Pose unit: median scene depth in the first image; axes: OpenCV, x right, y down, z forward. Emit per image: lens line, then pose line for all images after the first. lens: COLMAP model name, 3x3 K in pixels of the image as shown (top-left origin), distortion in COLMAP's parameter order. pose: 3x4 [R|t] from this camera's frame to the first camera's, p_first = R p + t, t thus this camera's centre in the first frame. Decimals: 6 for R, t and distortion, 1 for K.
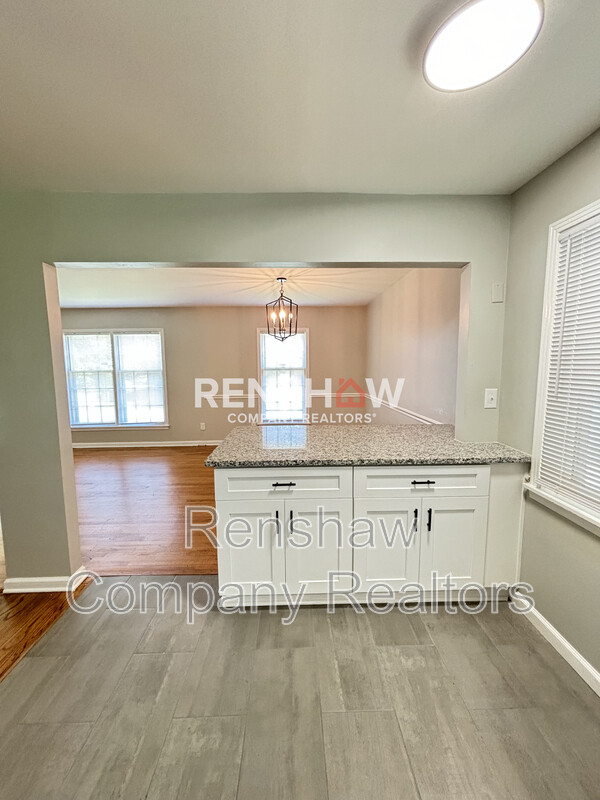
lens RADIAL K [[323.6, 0, 299.9], [0, 323.6, 398.9], [0, 0, 1]] dist [0.001083, 0.000908]
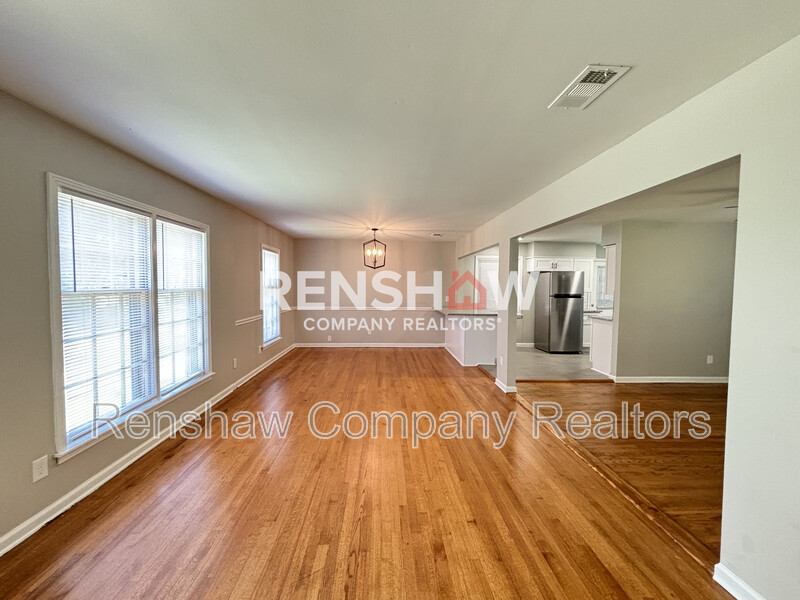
lens RADIAL K [[323.6, 0, 399.4], [0, 323.6, 300.2], [0, 0, 1]] dist [0.001083, 0.000908]
pose [[-0.022248, -0.035071, 0.999137, -1.088460], [0.091966, 0.995075, 0.036976, -0.056200], [-0.995514, 0.092709, -0.018913, 0.637405]]
